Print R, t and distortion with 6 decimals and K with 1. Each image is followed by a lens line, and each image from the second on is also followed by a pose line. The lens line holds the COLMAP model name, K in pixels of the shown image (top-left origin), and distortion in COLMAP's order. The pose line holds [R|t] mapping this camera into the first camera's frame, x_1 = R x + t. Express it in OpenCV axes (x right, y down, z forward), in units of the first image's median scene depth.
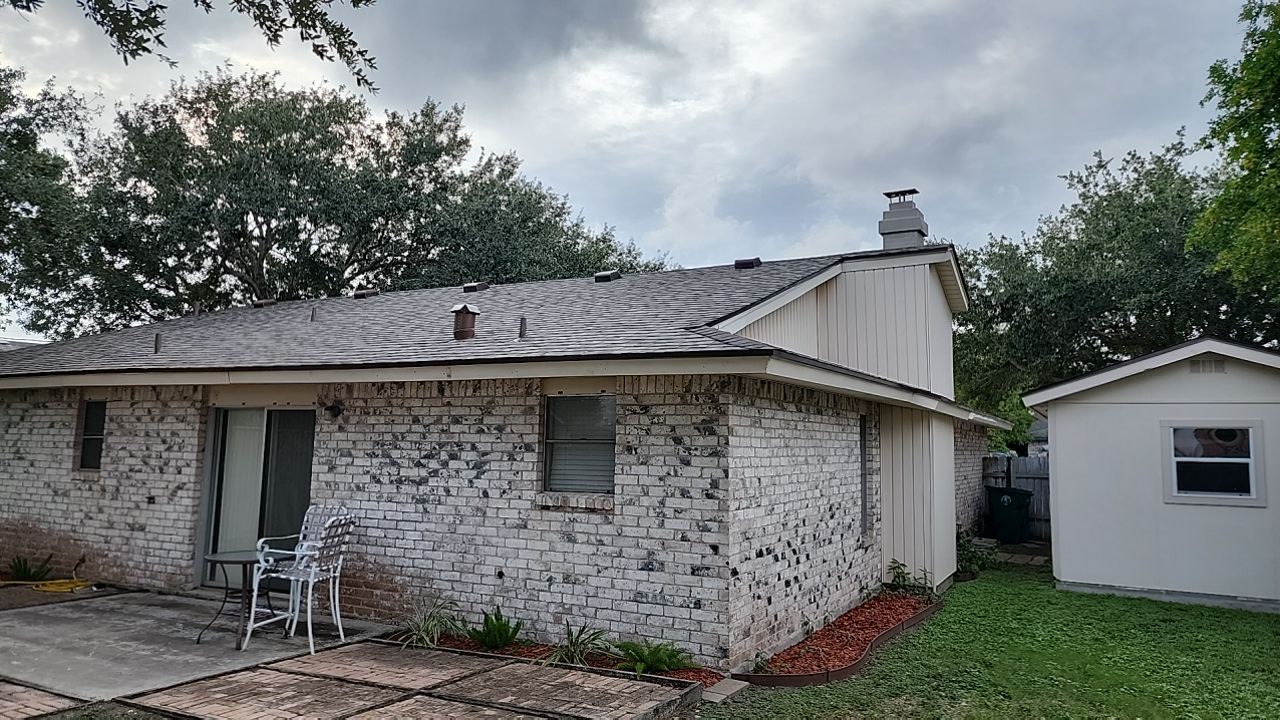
lens RADIAL K [[845.7, 0, 651.9], [0, 845.7, 335.6], [0, 0, 1]] dist [0.061395, -0.049366]
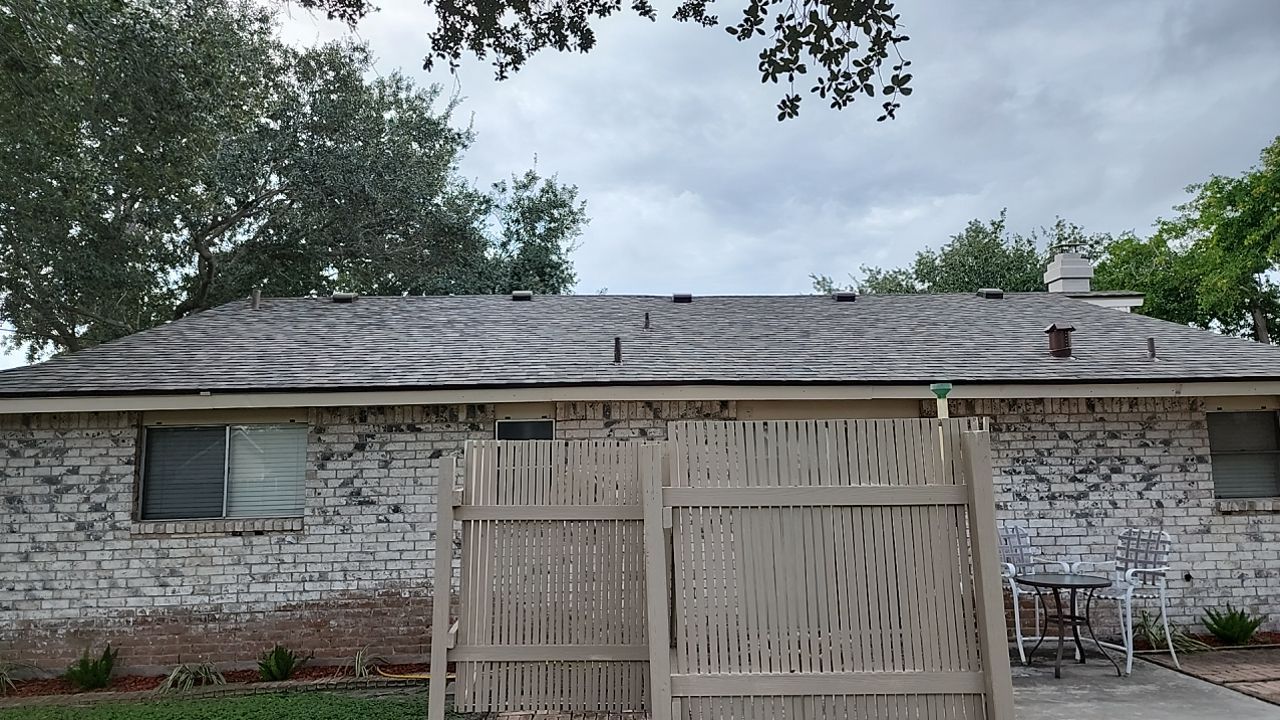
lens RADIAL K [[845.7, 0, 678.9], [0, 845.7, 361.3], [0, 0, 1]] dist [0.061395, -0.049366]
pose [[0.864284, 0.036180, 0.501701, -0.997064], [-0.027851, 0.999322, -0.024086, 0.040399], [-0.502232, 0.006845, 0.864706, 0.296473]]
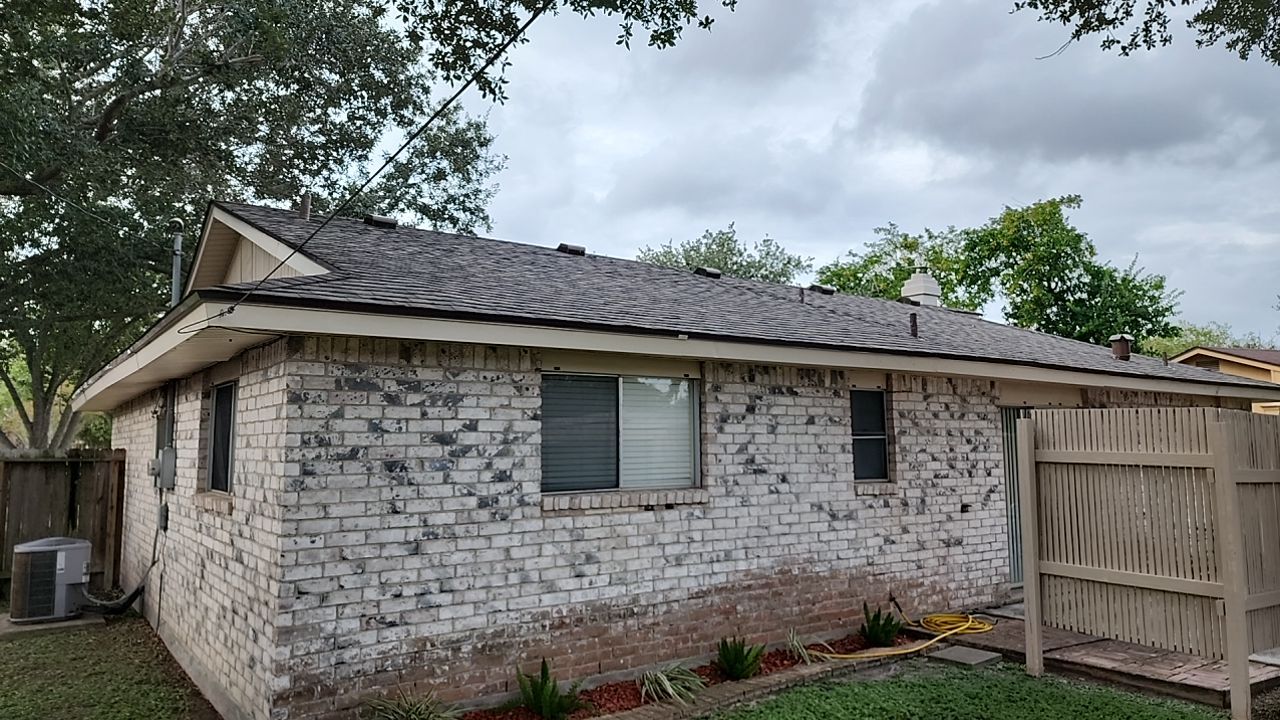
lens RADIAL K [[845.7, 0, 638.0], [0, 845.7, 344.7], [0, 0, 1]] dist [0.061395, -0.049366]
pose [[0.462111, 0.084758, 0.882762, -1.538057], [-0.098585, 0.994162, -0.043846, 0.097957], [-0.881325, -0.066766, 0.467769, 0.909703]]
